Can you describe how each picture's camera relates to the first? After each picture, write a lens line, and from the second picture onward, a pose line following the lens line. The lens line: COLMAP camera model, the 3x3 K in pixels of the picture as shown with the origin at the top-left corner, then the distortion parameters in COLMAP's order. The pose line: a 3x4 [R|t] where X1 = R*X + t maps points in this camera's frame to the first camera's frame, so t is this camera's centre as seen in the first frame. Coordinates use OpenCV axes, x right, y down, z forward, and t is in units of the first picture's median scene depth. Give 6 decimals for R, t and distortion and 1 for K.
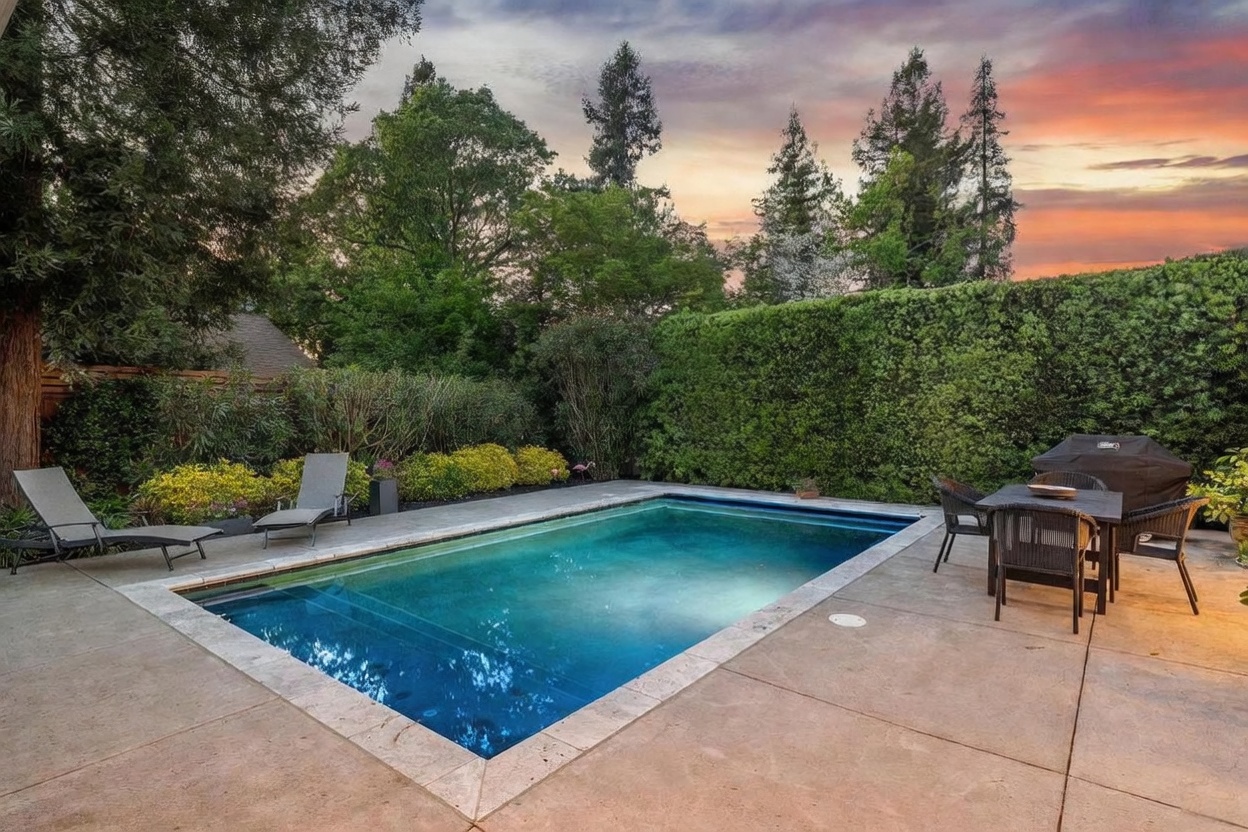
lens RADIAL K [[622.2, 0, 623.8], [0, 622.2, 422.7], [0, 0, 1]] dist [0.004940, -0.000882]
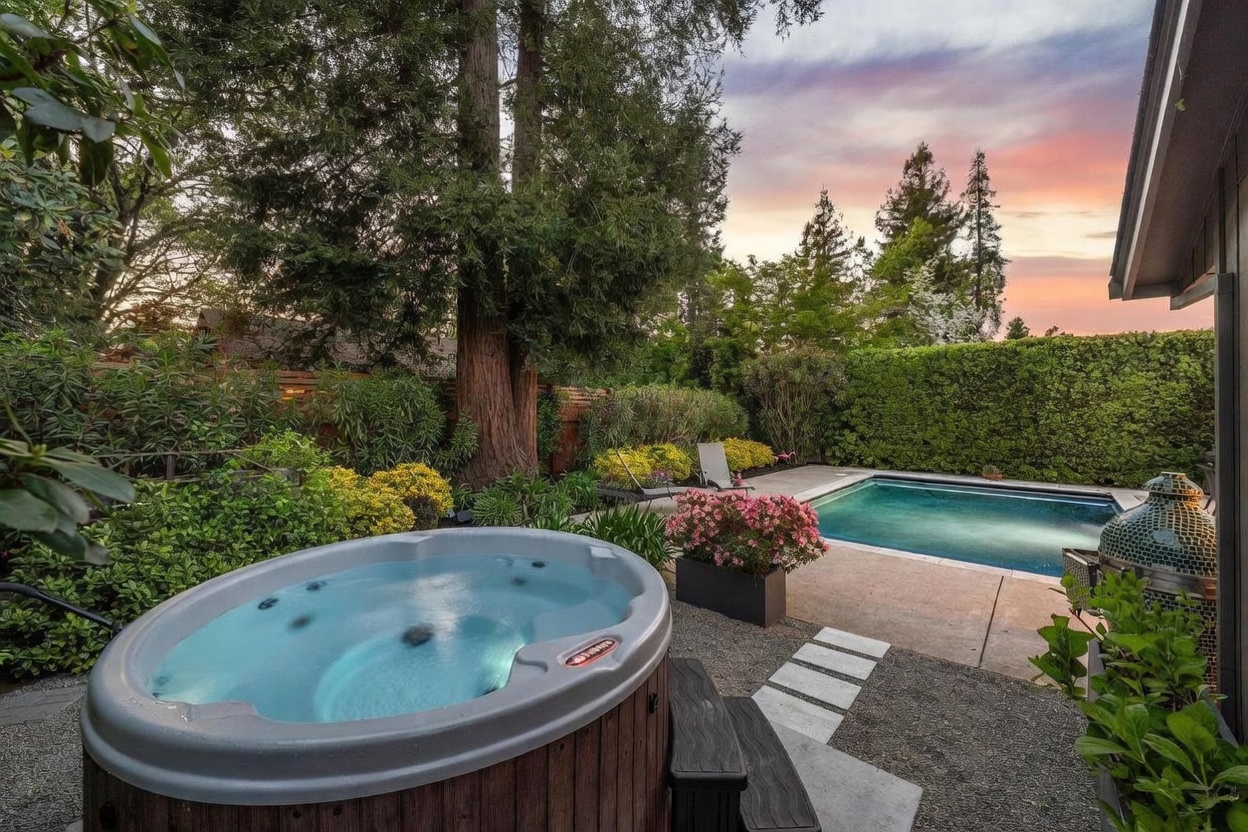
lens RADIAL K [[482.6, 0, 623.1], [0, 482.6, 407.9], [0, 0, 1]] dist [-0.001215, -0.000244]
pose [[0.998747, 0.012278, -0.048507, -0.466850], [-0.013718, 0.999472, -0.029467, 0.000040], [0.048119, 0.030096, 0.998388, -0.147907]]
